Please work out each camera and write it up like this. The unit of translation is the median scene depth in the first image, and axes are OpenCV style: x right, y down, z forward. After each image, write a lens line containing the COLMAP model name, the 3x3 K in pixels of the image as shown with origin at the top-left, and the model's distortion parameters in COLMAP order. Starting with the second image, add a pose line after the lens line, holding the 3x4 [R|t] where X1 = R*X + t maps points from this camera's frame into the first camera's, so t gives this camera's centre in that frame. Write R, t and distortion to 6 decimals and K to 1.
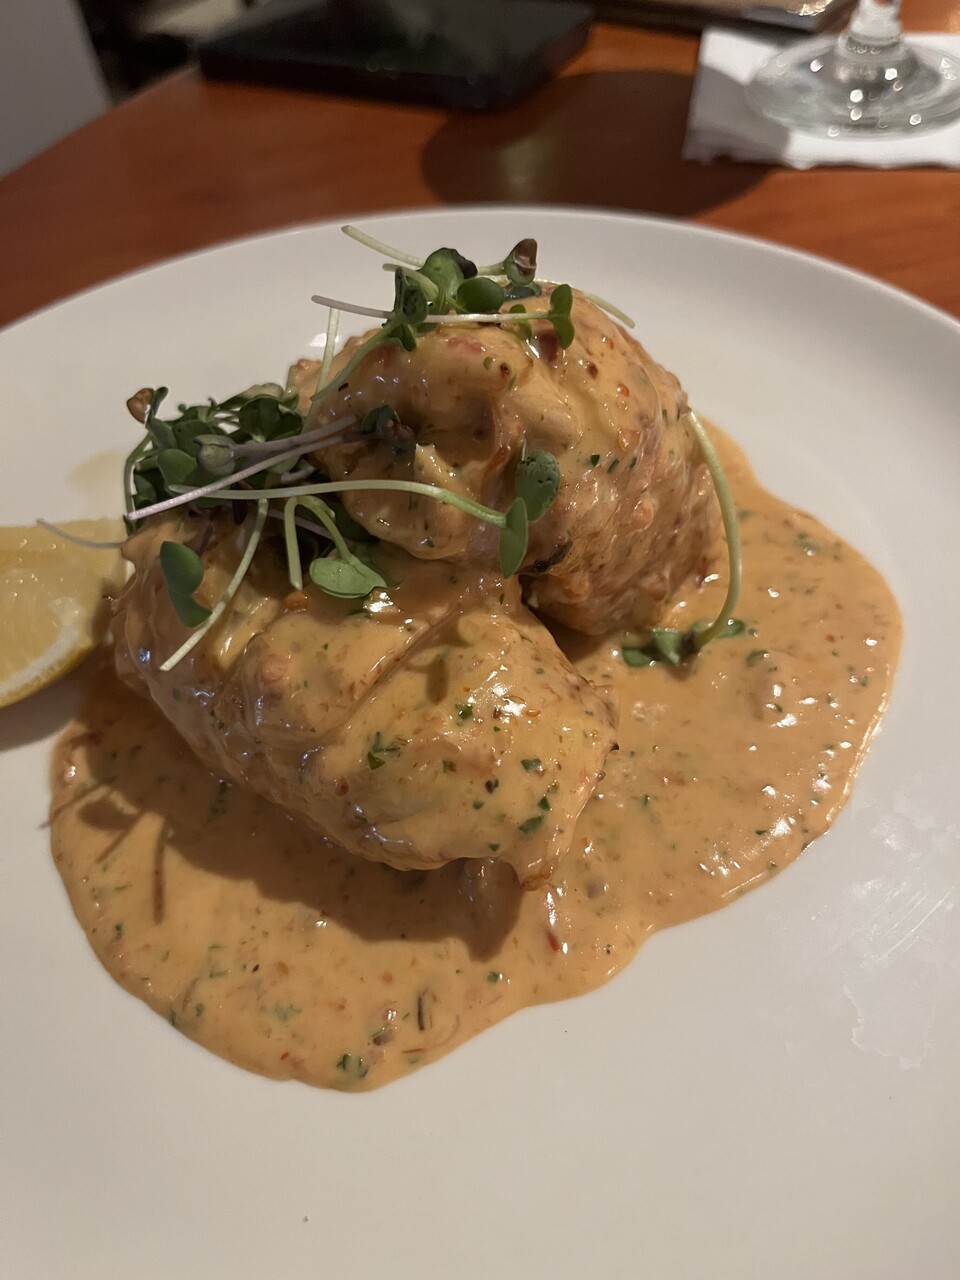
lens RADIAL K [[990.3, 0, 470.5], [0, 990.3, 640.1], [0, 0, 1]] dist [0.011234, 0.001752]
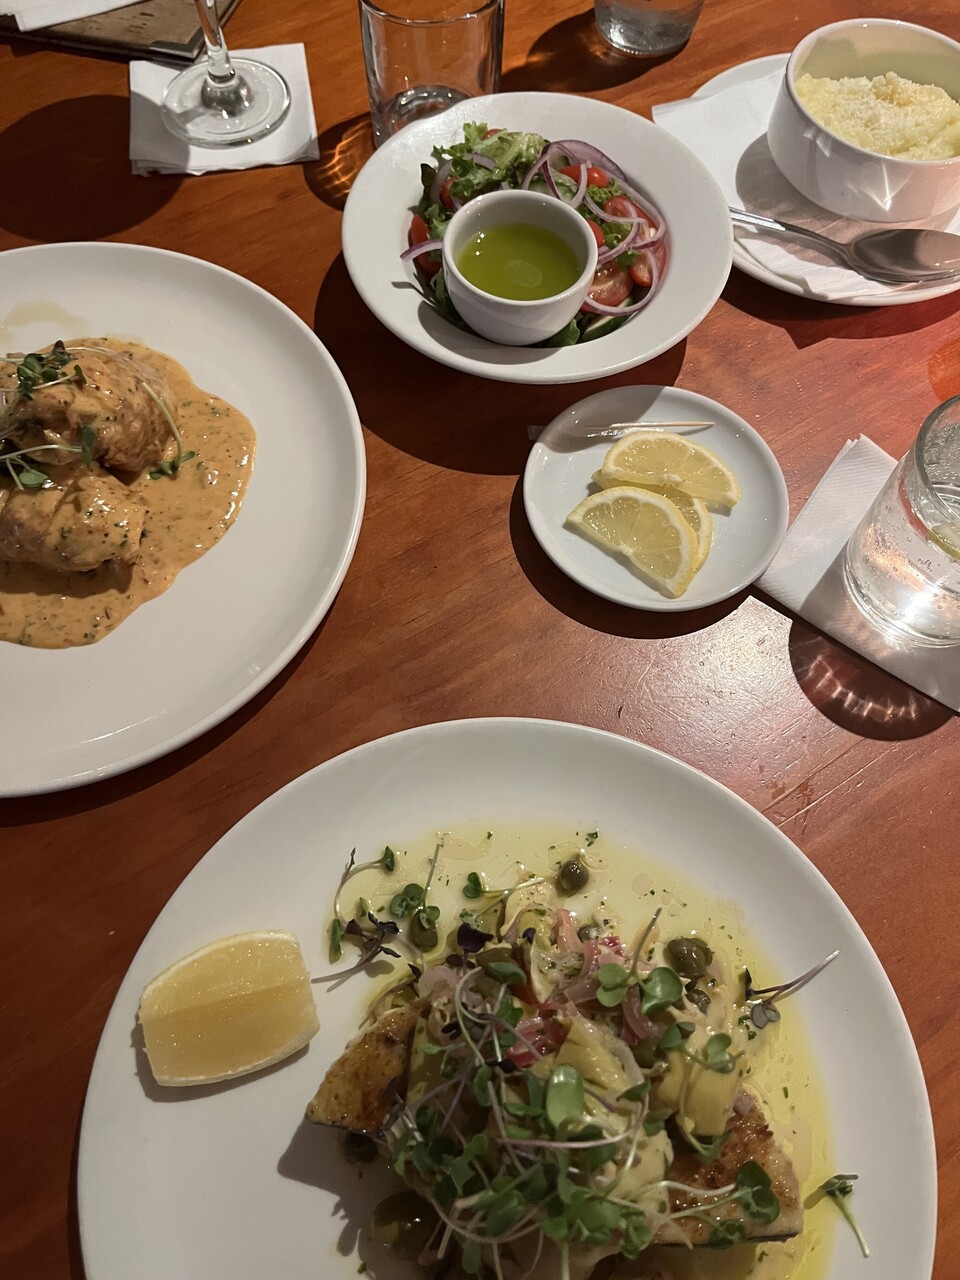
lens RADIAL K [[990.3, 0, 470.5], [0, 990.3, 640.1], [0, 0, 1]] dist [0.011234, 0.001752]
pose [[0.924270, -0.284011, 0.255075, 0.176095], [0.212661, 0.937980, 0.273803, -0.137949], [-0.317018, -0.198823, 0.927345, -2.120755]]
